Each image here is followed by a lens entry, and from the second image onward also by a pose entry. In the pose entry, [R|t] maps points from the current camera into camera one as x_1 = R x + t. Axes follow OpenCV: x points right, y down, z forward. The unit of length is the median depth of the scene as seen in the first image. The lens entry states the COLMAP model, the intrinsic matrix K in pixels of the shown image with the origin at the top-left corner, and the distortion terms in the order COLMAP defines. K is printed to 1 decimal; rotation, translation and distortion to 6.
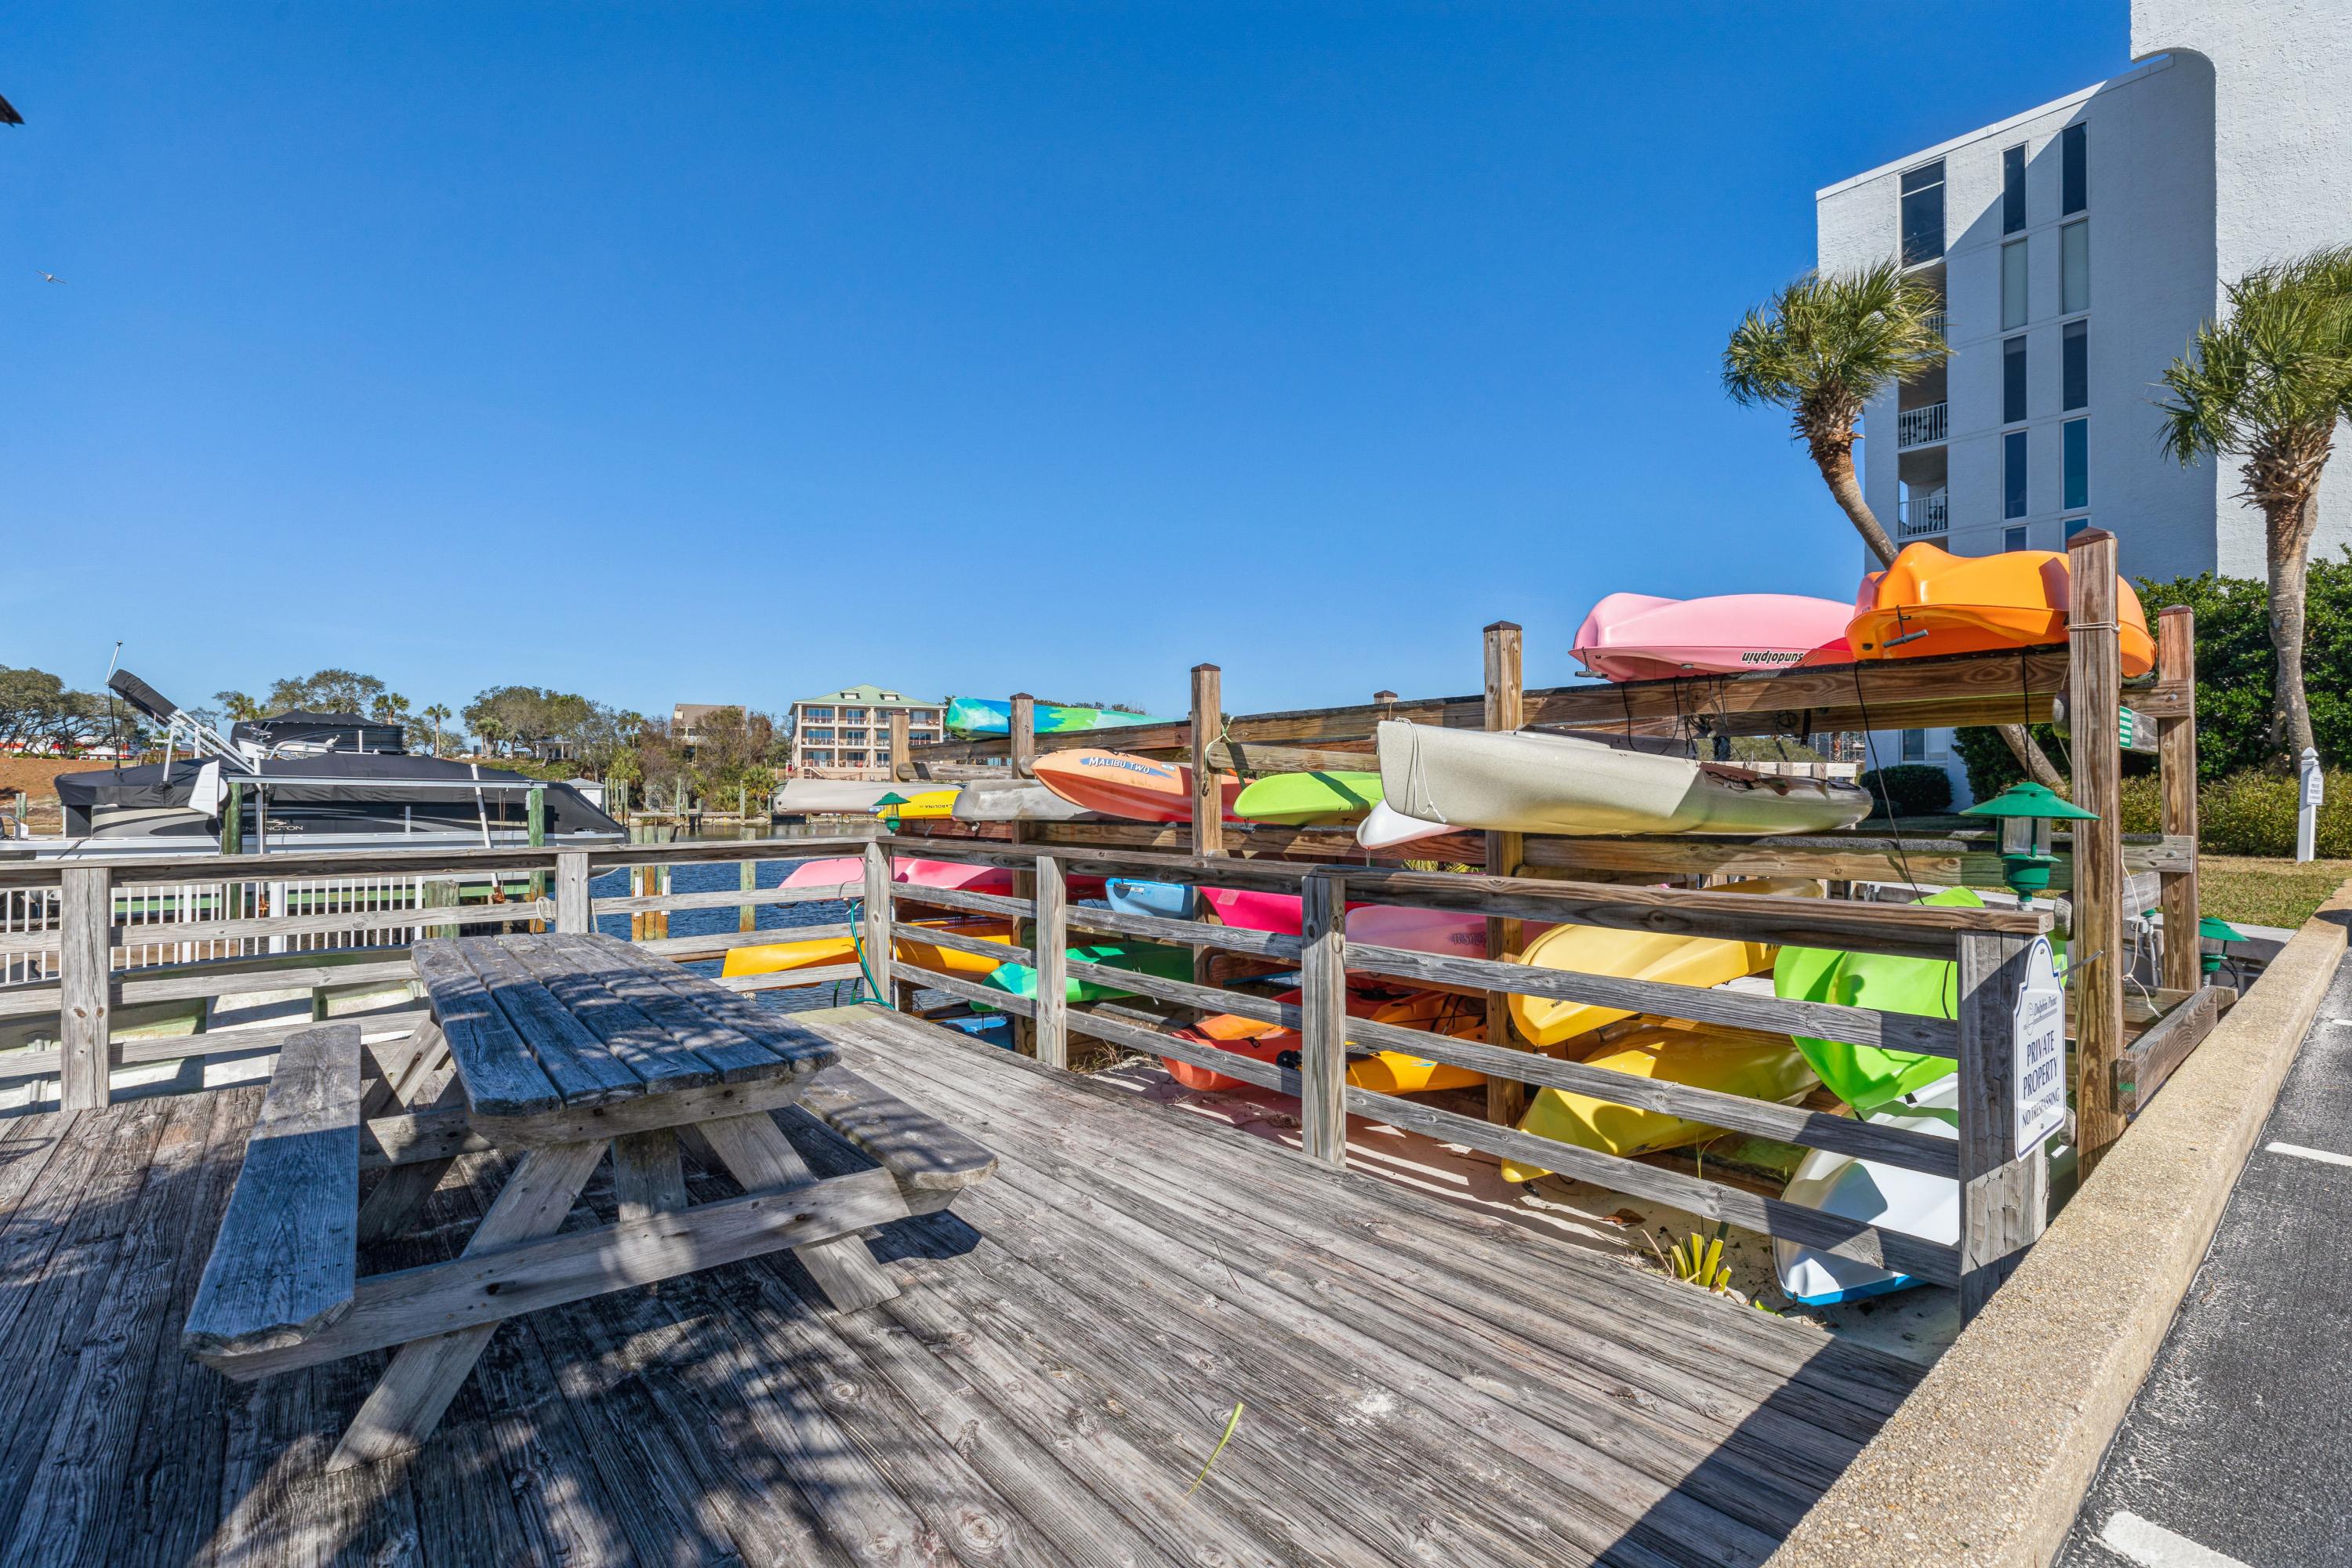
lens RADIAL K [[1054.0, 0, 1140.9], [0, 1054.0, 780.6], [0, 0, 1]] dist [0.002957, -0.000473]
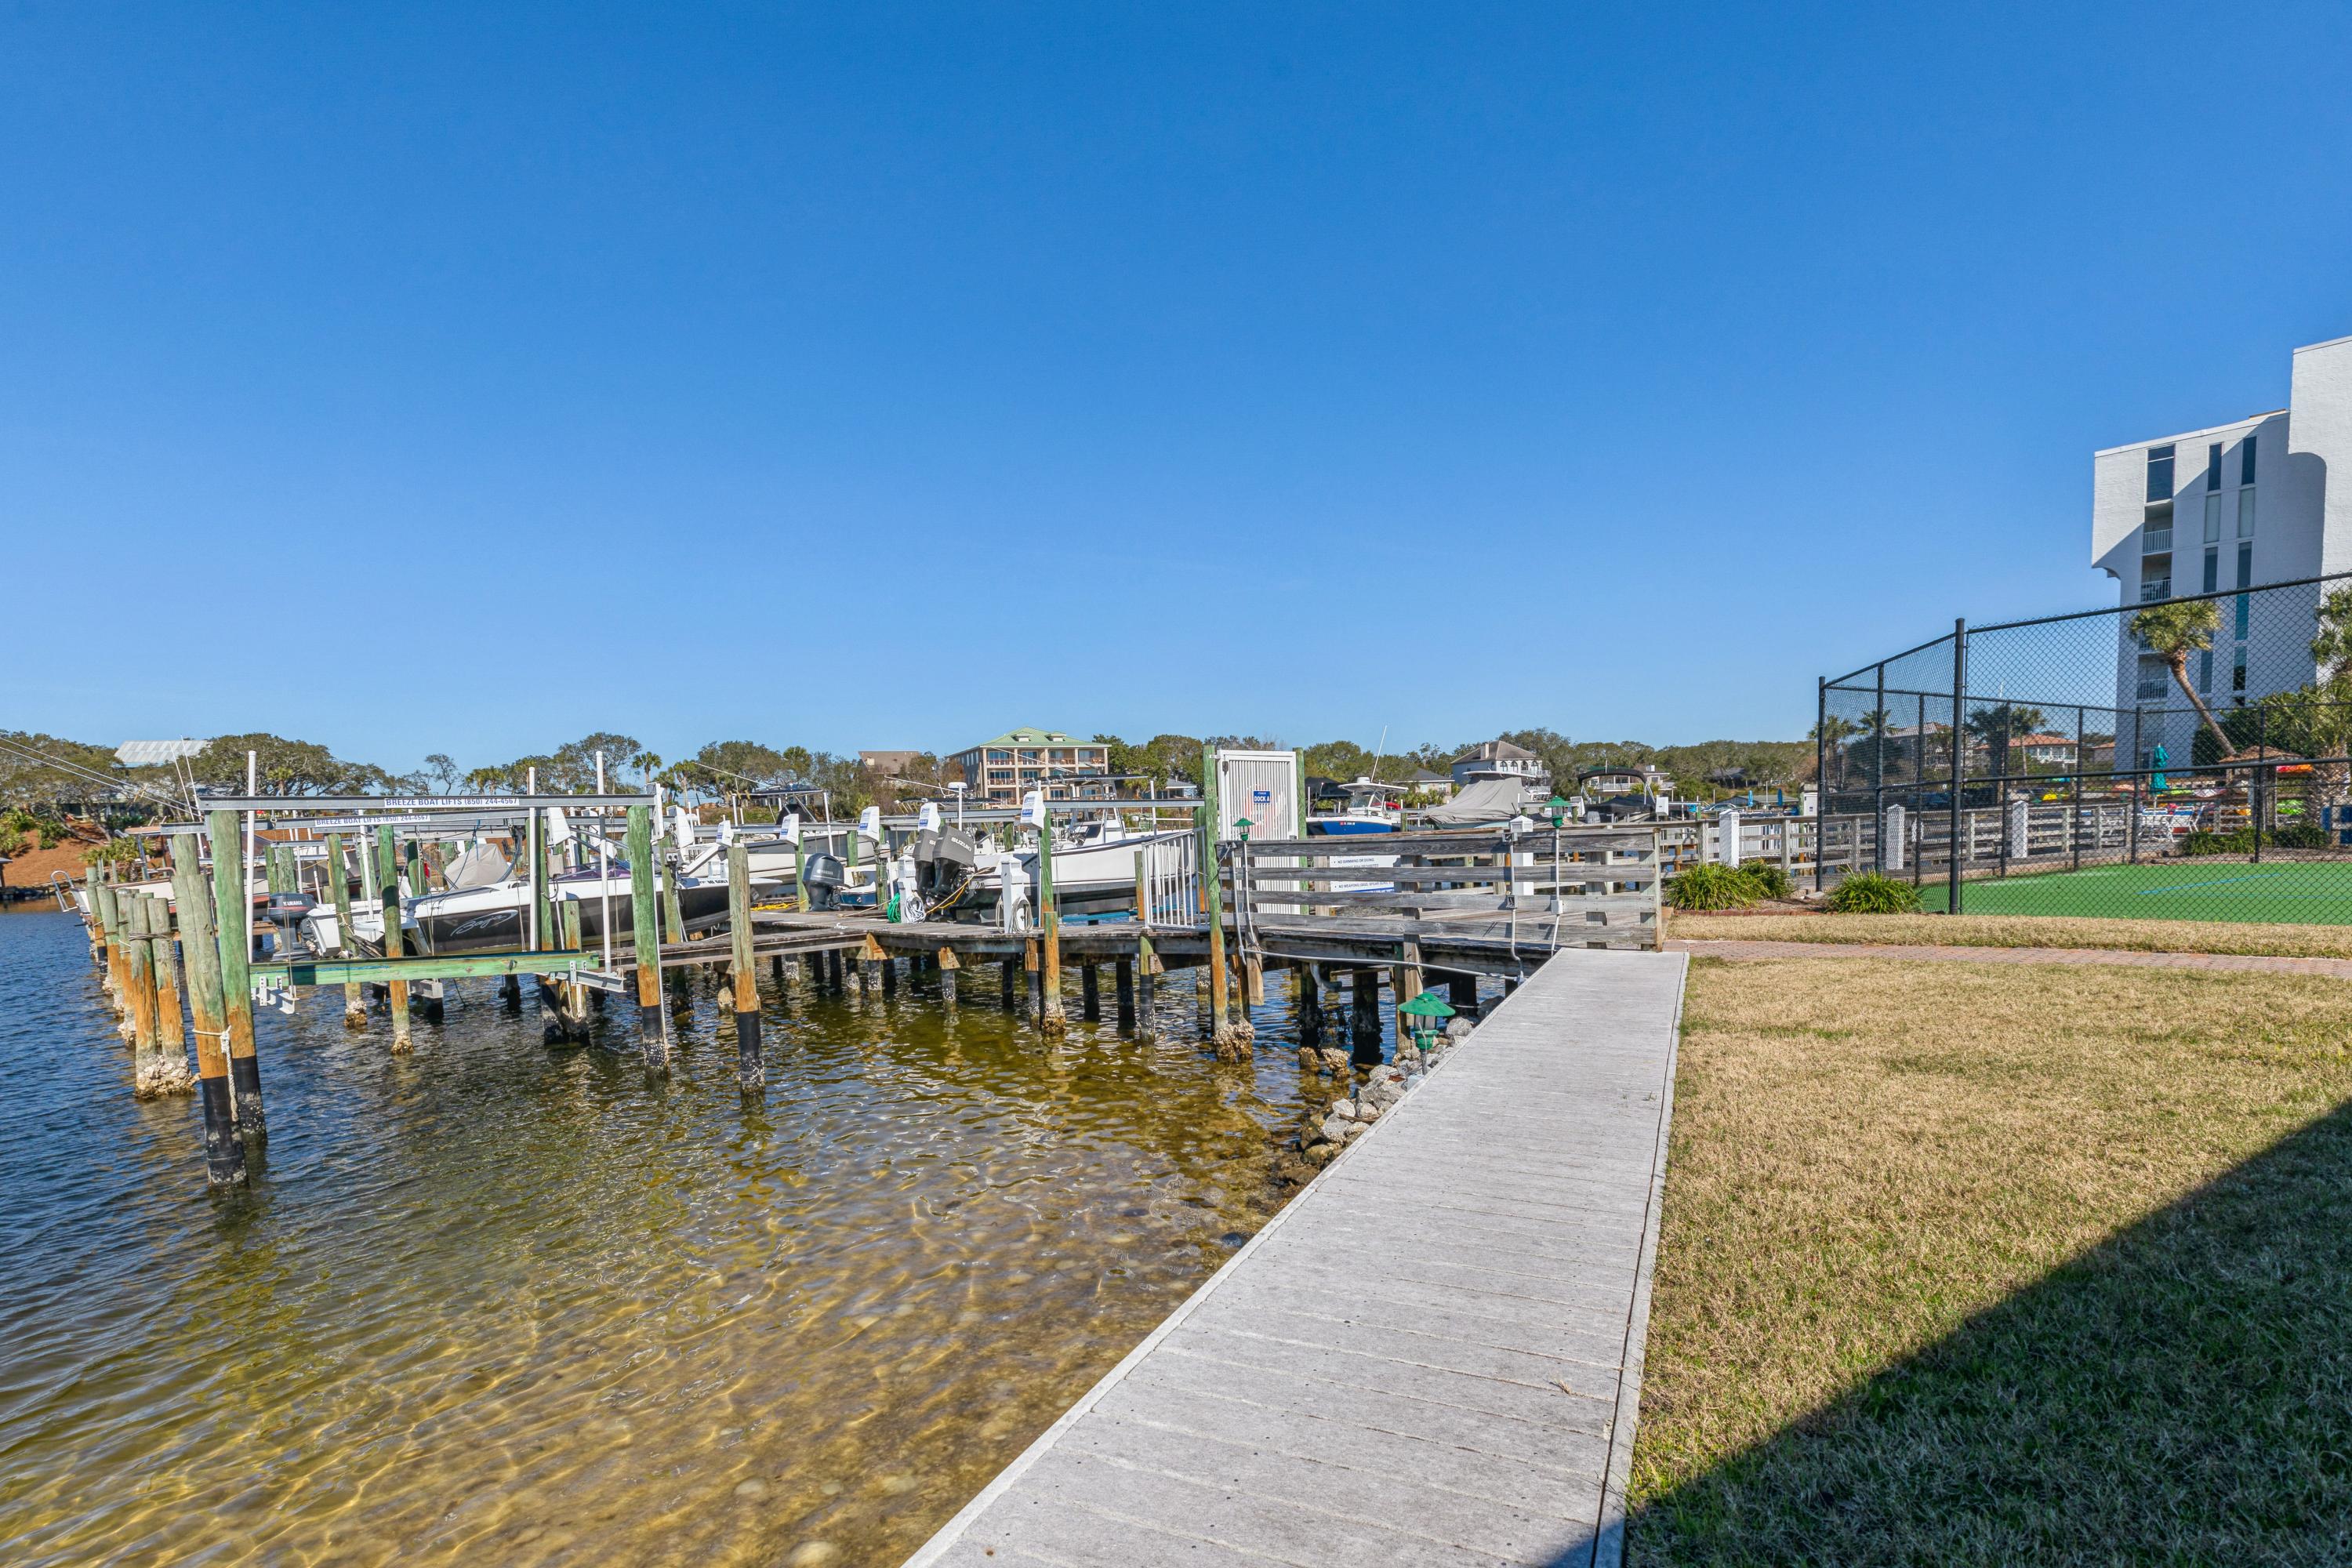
lens RADIAL K [[1079.3, 0, 1139.9], [0, 1079.3, 902.4], [0, 0, 1]] dist [-0.002318, 0.000454]
pose [[0.999274, -0.032462, -0.019958, -0.164633], [0.034036, 0.995854, 0.084364, -0.001920], [0.017136, -0.084982, 0.996235, -0.154996]]
